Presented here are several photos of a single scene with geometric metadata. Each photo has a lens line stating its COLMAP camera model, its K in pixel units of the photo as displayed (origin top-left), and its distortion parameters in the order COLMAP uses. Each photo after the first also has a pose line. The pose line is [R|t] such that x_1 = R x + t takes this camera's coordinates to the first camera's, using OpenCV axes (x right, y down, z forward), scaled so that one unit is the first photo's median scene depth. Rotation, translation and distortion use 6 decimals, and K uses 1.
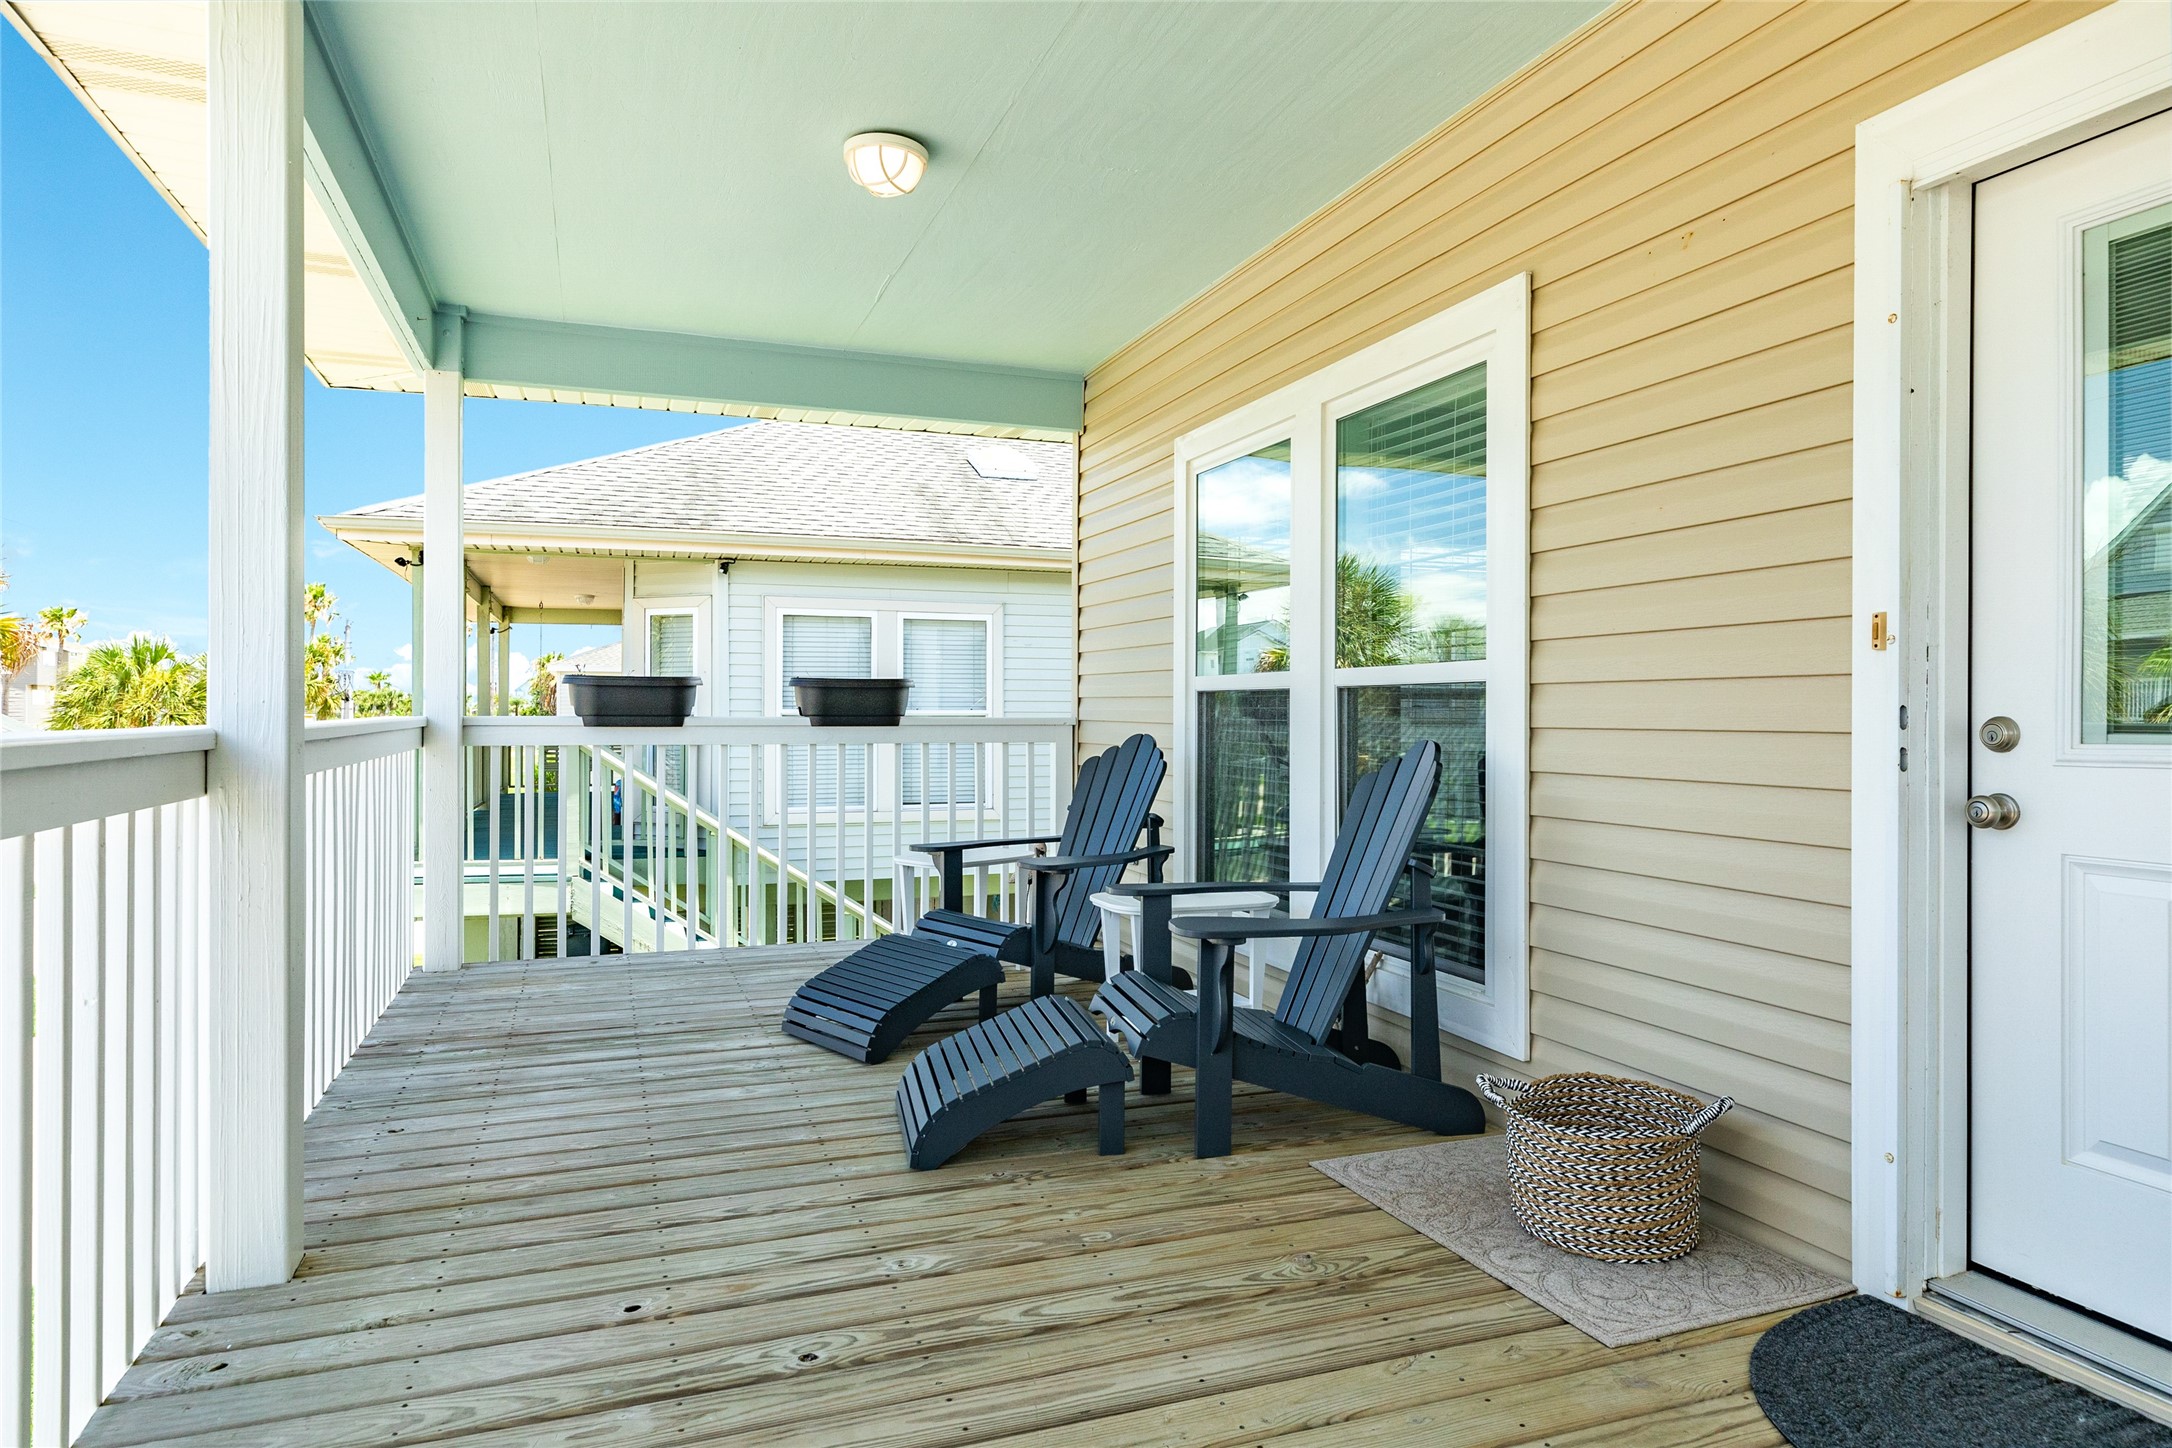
lens RADIAL K [[1309.9, 0, 1087.7], [0, 1309.9, 717.0], [0, 0, 1]] dist [0.002602, -0.001330]
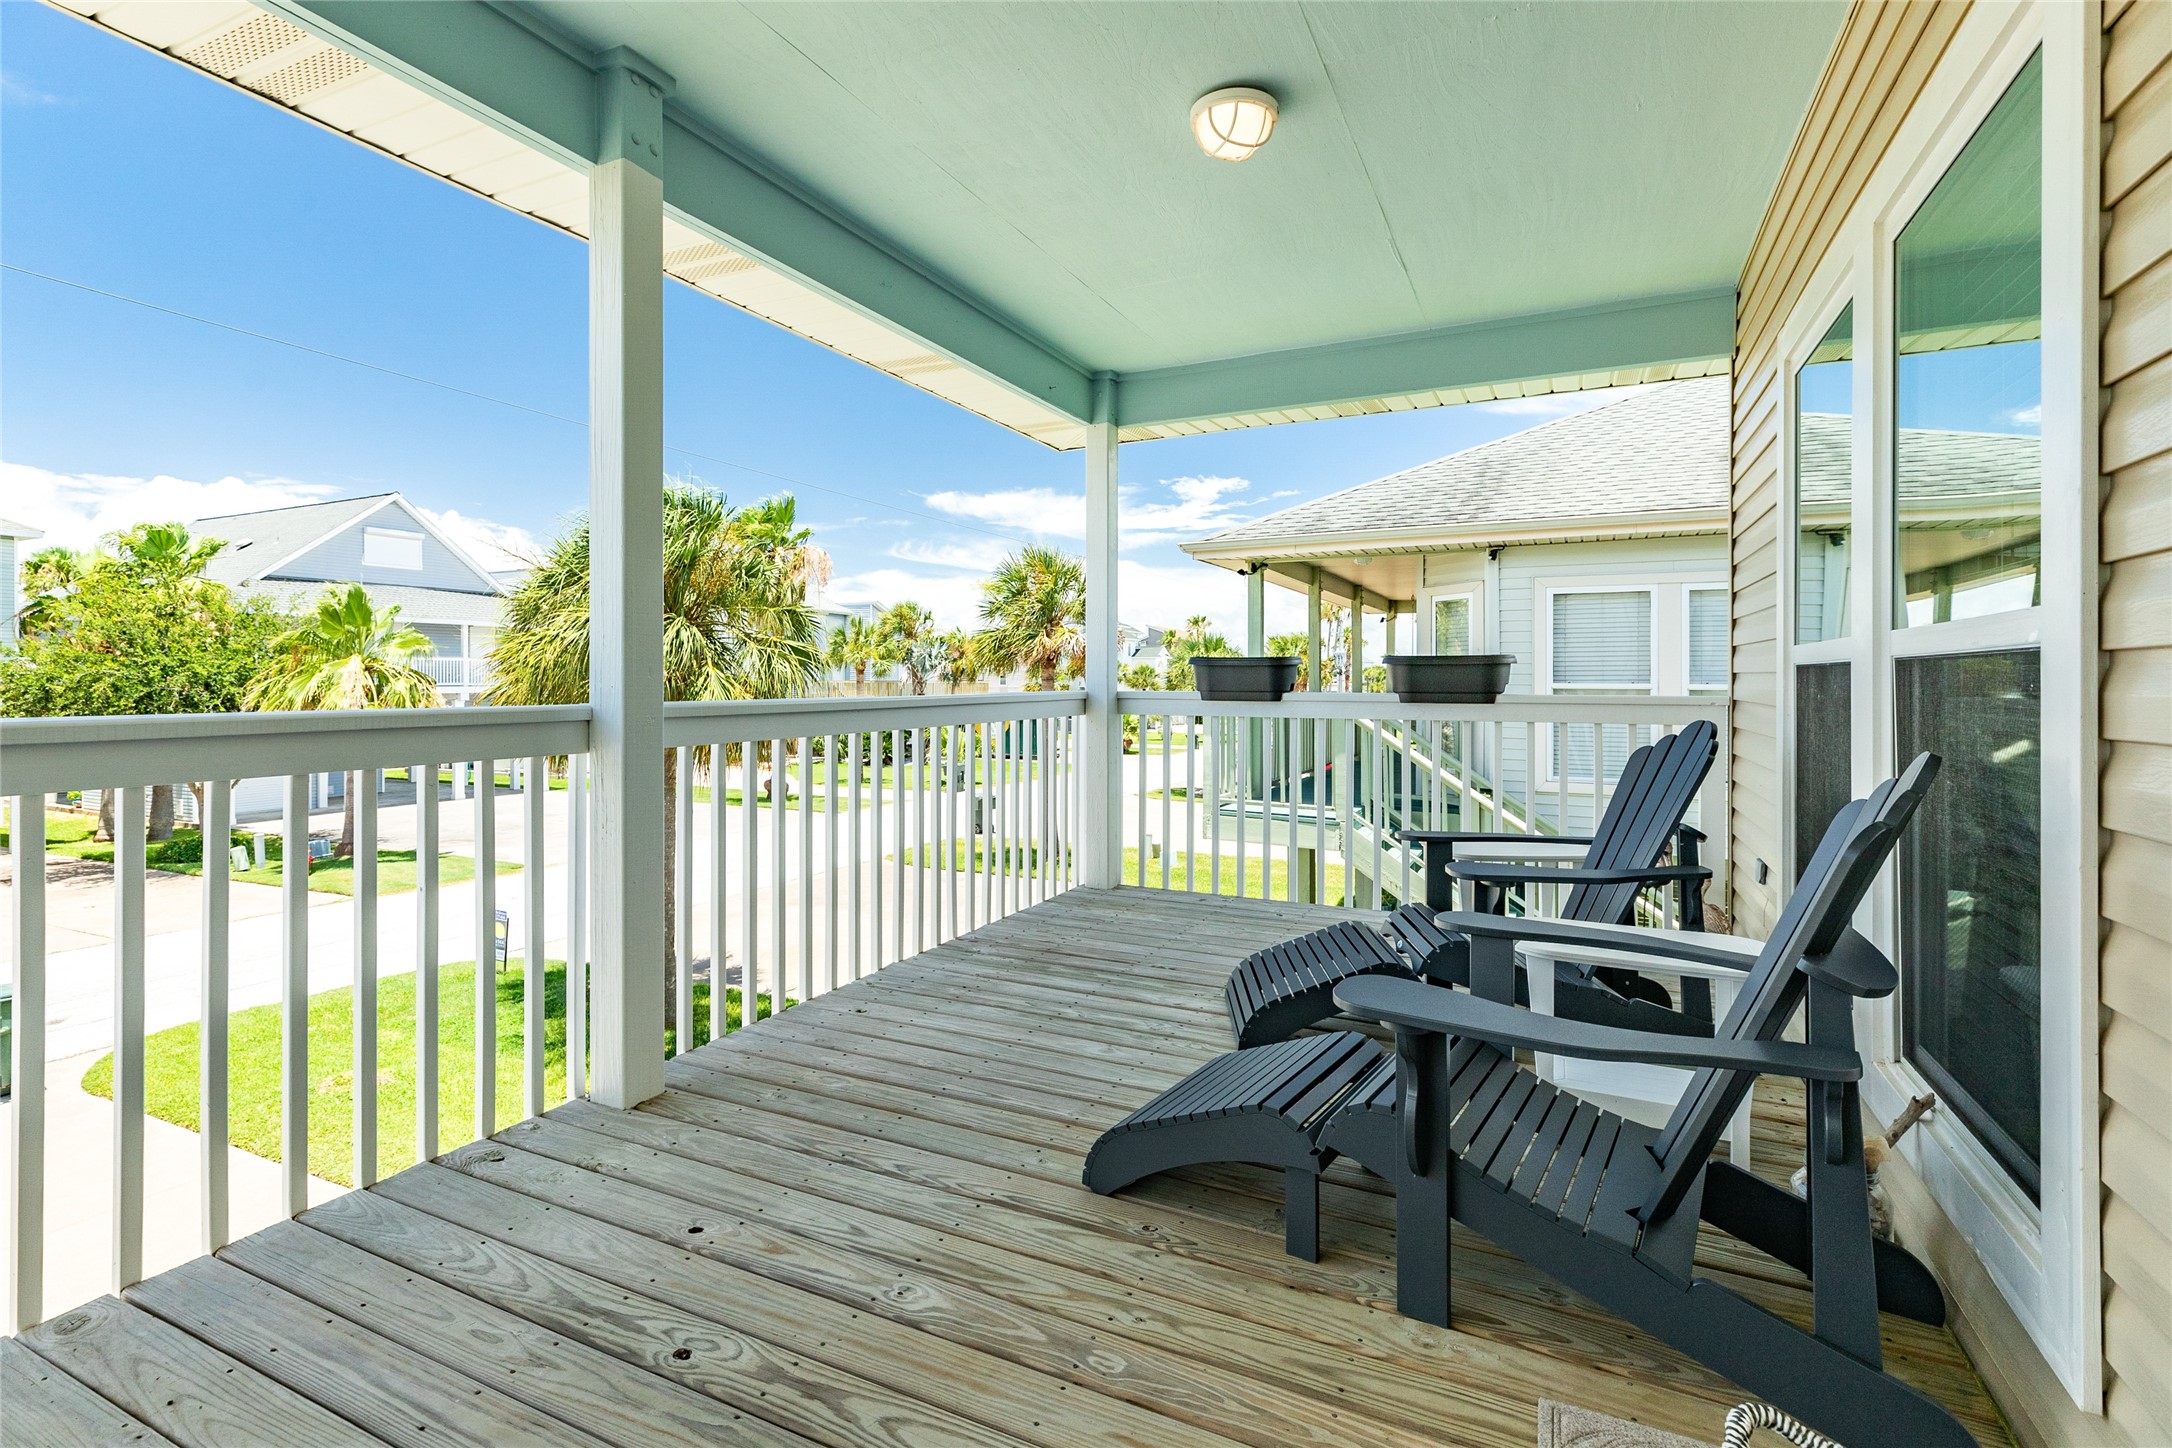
lens RADIAL K [[1030.0, 0, 1049.0], [0, 1030.0, 679.1], [0, 0, 1]] dist [0.002358, 0.000538]
pose [[0.672758, -0.000965, -0.739862, 0.359422], [-0.003380, 0.999985, -0.004377, -0.012149], [0.739855, 0.005446, 0.672745, 0.443789]]
